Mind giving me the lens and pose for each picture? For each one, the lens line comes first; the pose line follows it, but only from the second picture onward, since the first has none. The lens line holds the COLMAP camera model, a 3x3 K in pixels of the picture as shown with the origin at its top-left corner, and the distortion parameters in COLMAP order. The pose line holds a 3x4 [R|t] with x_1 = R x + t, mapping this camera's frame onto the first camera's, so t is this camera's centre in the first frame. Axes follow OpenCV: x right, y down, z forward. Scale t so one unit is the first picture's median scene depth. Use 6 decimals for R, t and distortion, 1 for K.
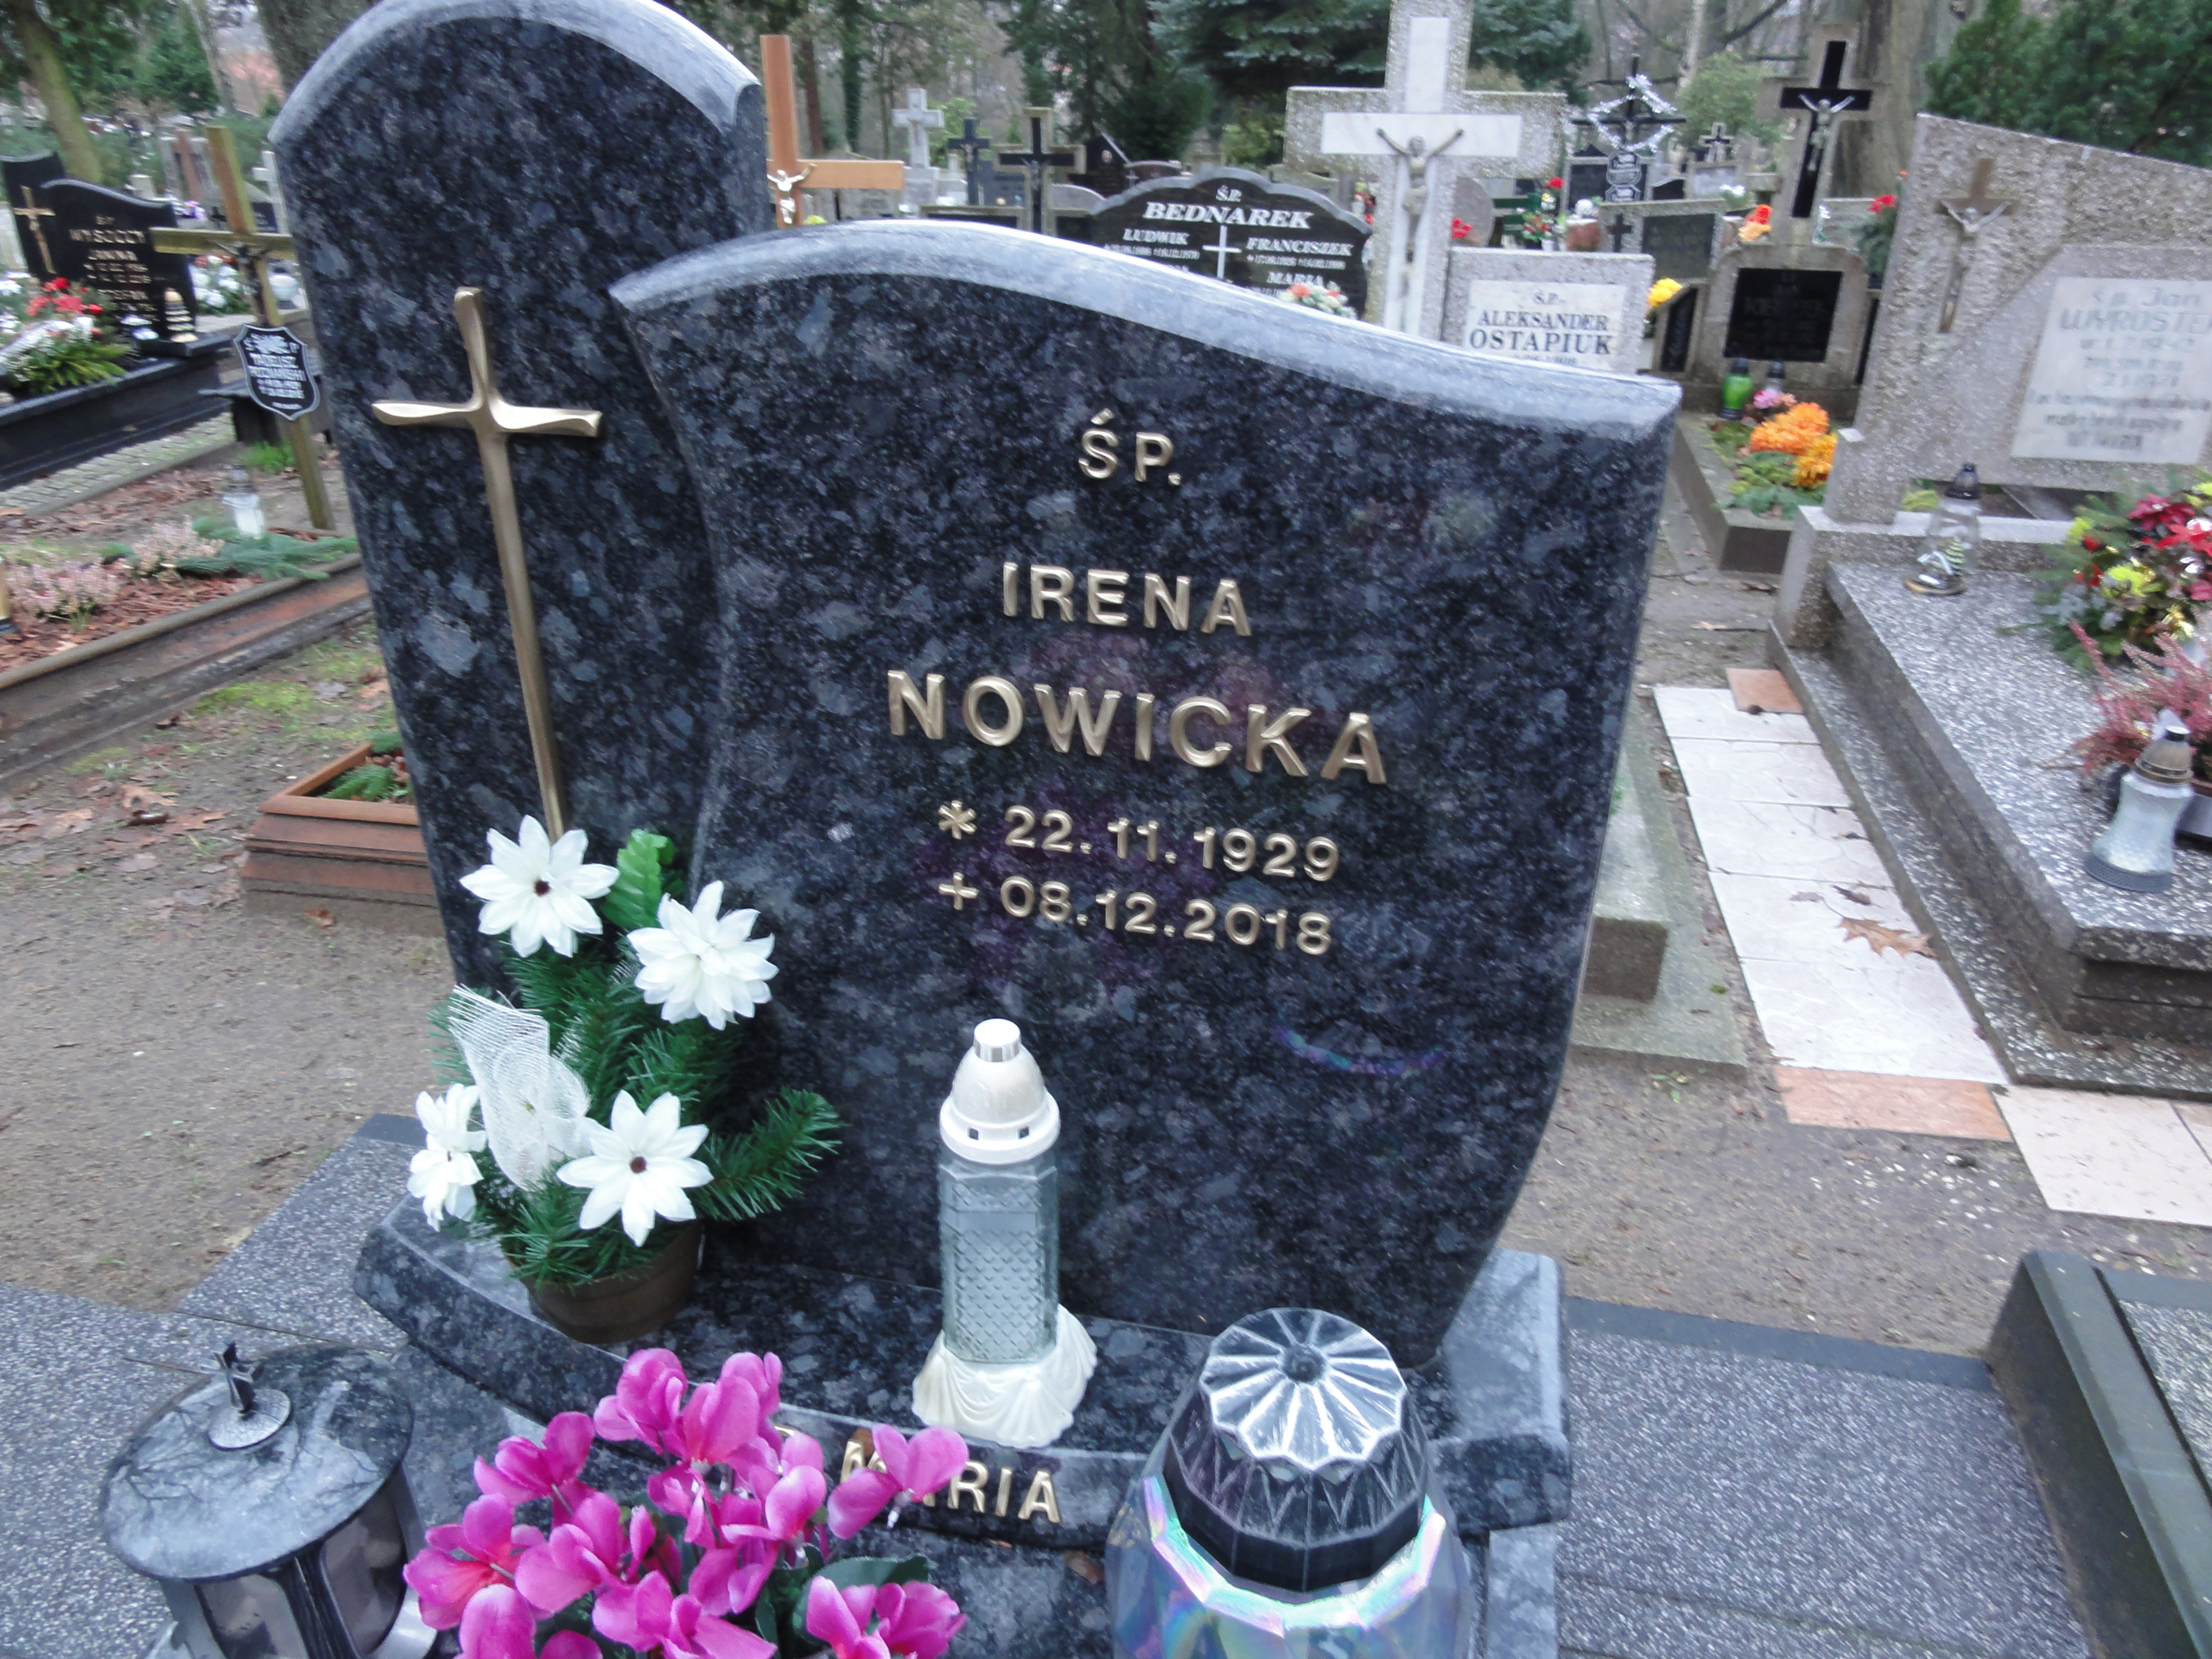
lens RADIAL K [[1566.7, 0, 1100.9], [0, 1566.7, 837.6], [0, 0, 1]] dist [0.002283, 0.001656]
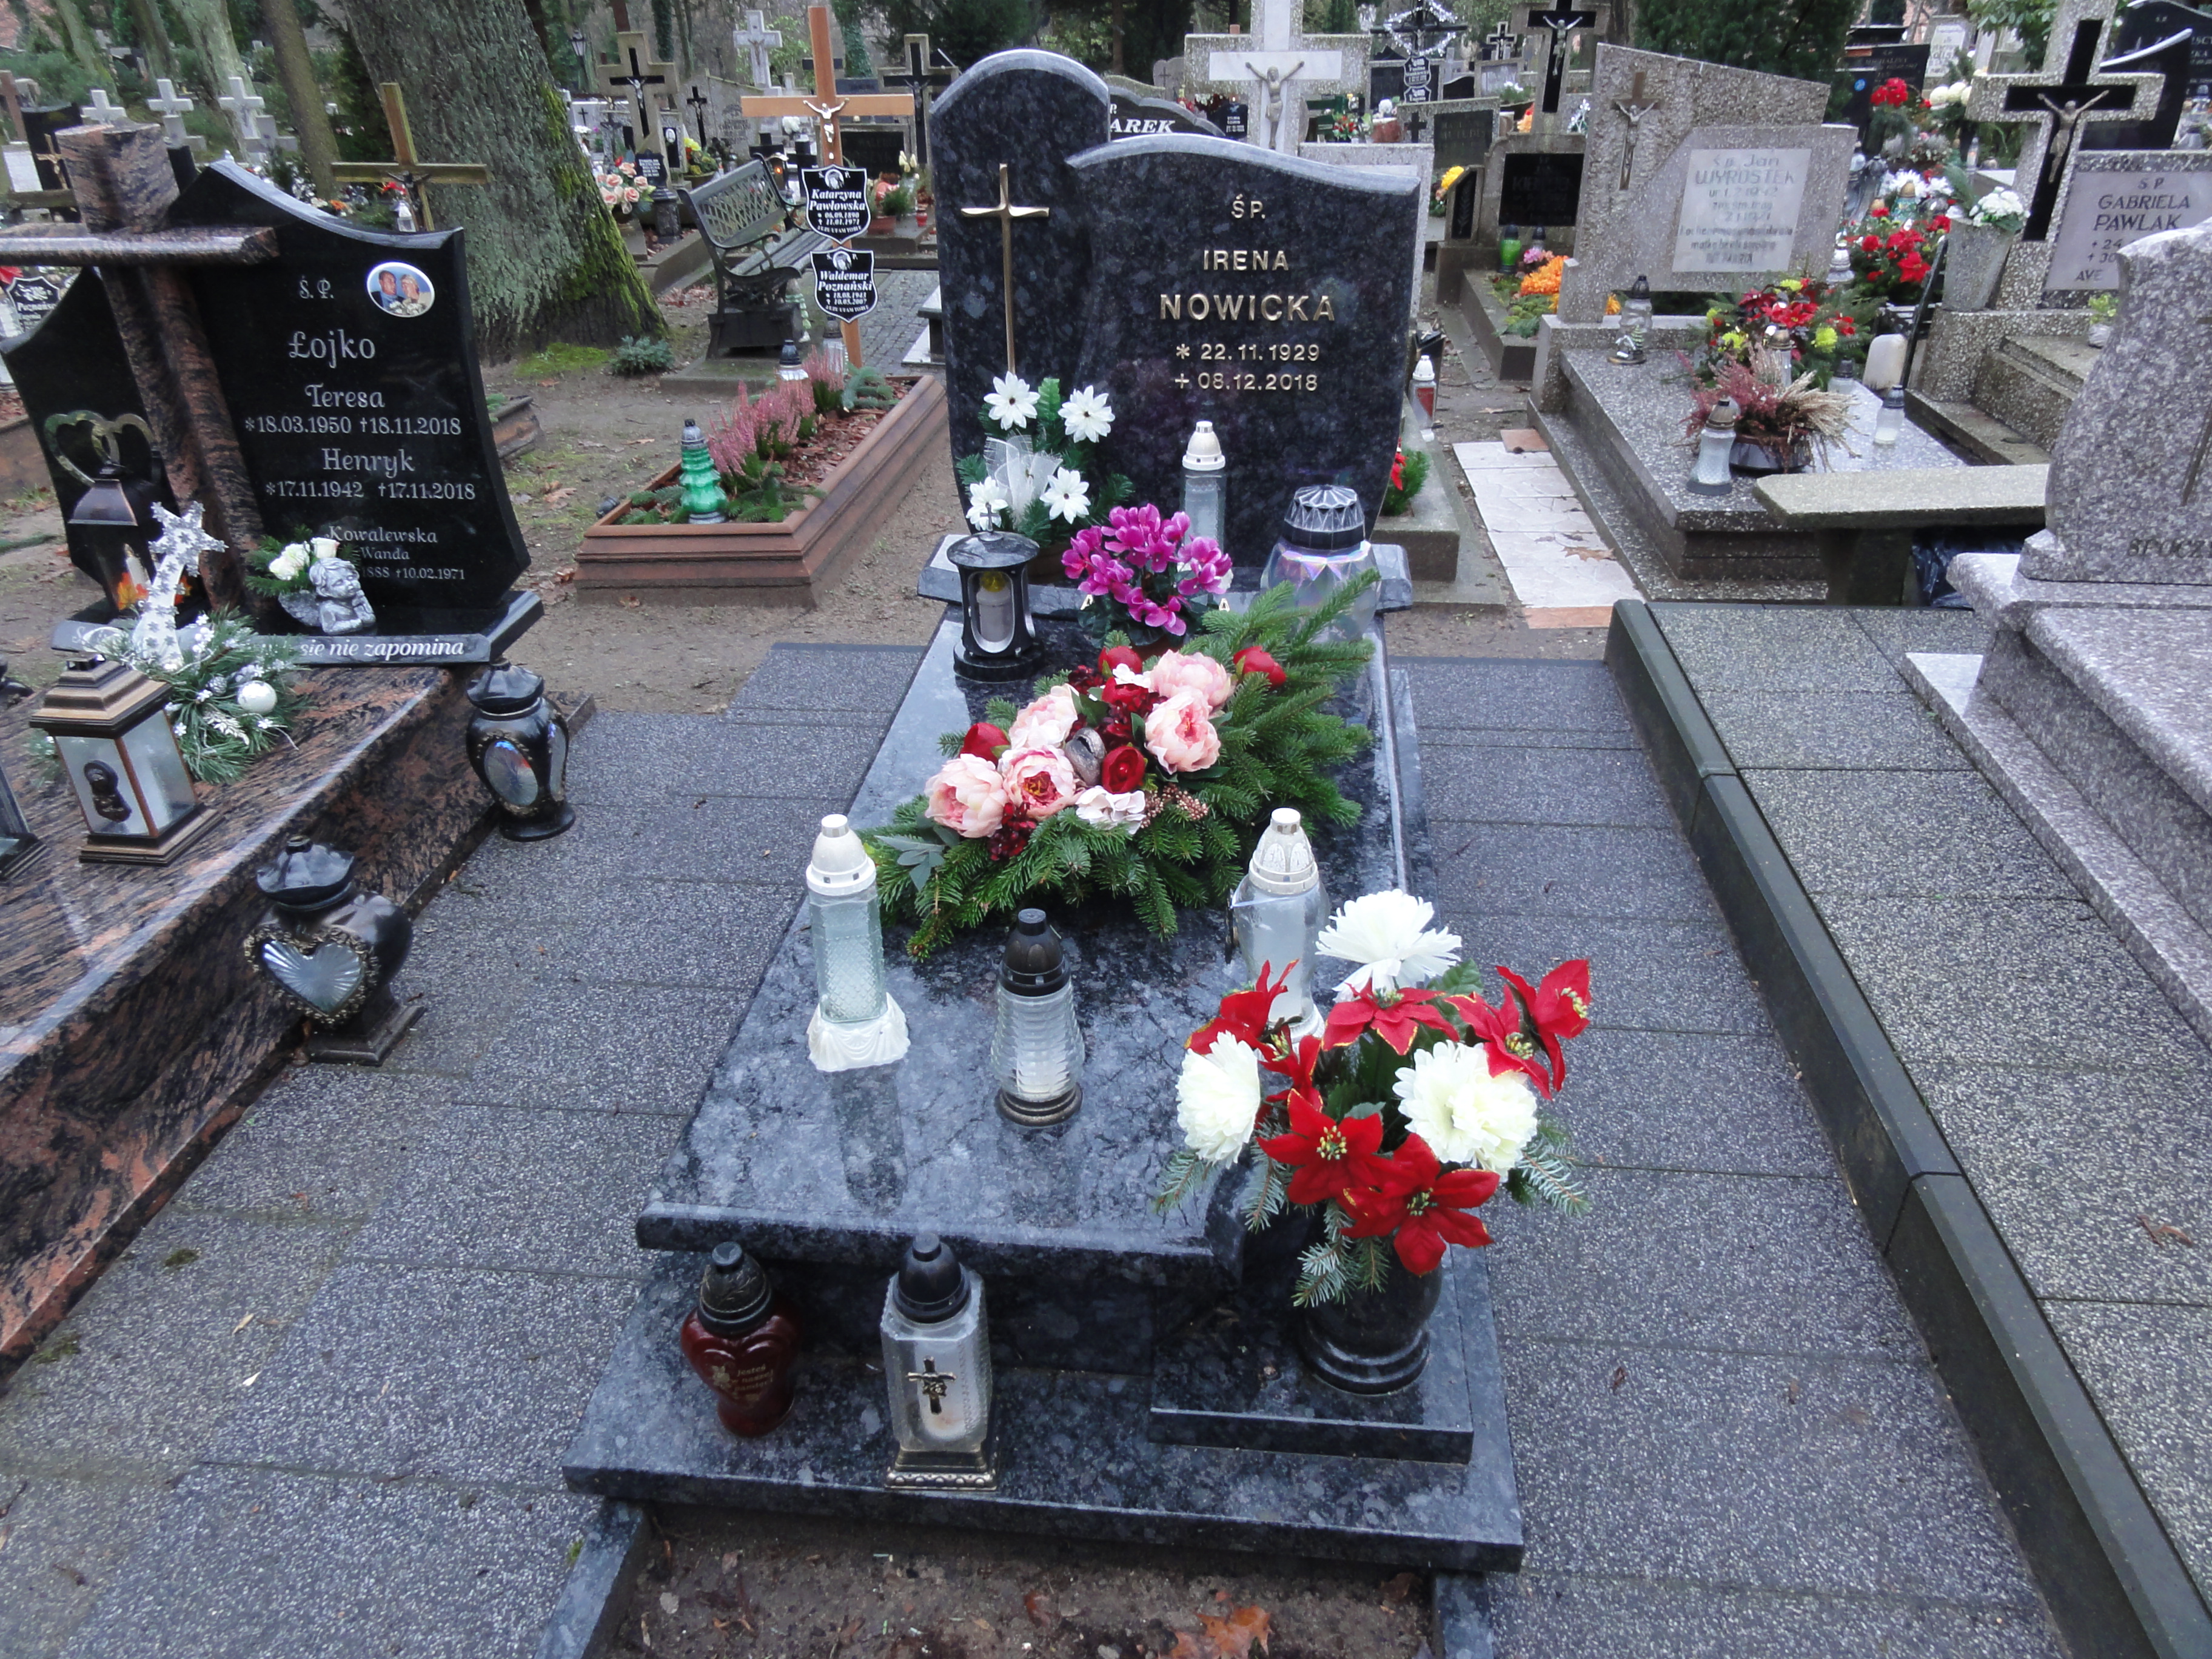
lens RADIAL K [[1566.7, 0, 1106.6], [0, 1566.7, 836.9], [0, 0, 1]] dist [0.002283, 0.001656]
pose [[0.992501, -0.076646, 0.095223, -0.137753], [0.071924, 0.996050, 0.052072, 0.171339], [-0.098838, -0.044833, 0.994093, -0.445134]]
